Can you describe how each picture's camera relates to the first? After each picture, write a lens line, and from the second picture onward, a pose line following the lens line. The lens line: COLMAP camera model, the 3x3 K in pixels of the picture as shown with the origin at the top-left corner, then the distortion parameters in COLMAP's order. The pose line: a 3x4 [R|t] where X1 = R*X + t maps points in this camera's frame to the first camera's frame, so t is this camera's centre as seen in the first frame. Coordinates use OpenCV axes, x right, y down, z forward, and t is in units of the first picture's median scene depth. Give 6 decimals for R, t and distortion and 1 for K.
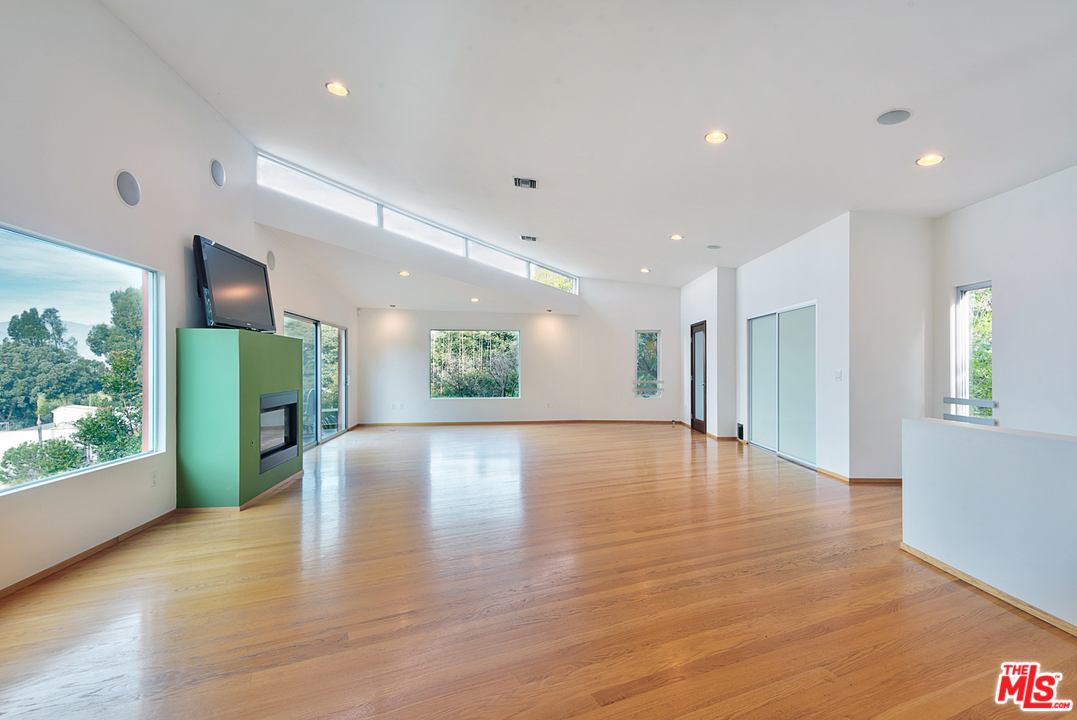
lens RADIAL K [[513.1, 0, 542.8], [0, 513.1, 364.8], [0, 0, 1]] dist [0.003102, 0.000081]
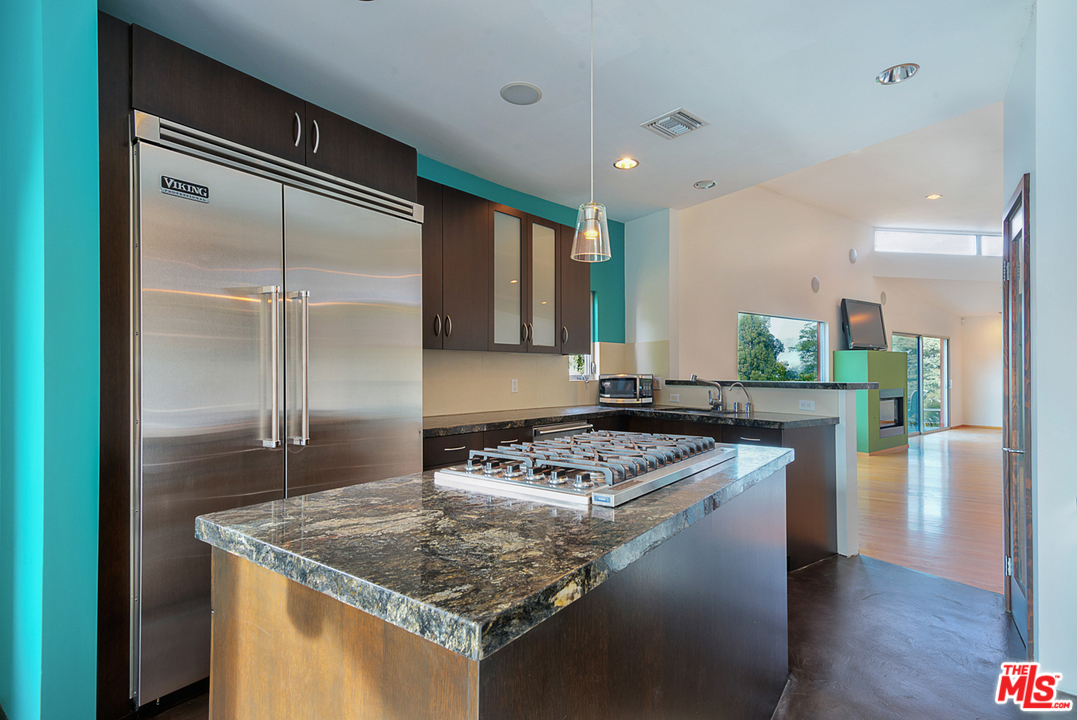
lens RADIAL K [[513.1, 0, 540.6], [0, 513.1, 364.4], [0, 0, 1]] dist [0.003102, 0.000081]
pose [[0.498250, -0.005107, -0.867018, 0.183756], [-0.002870, 0.999967, -0.007539, -0.002266], [0.867029, 0.006245, 0.498219, -0.418973]]
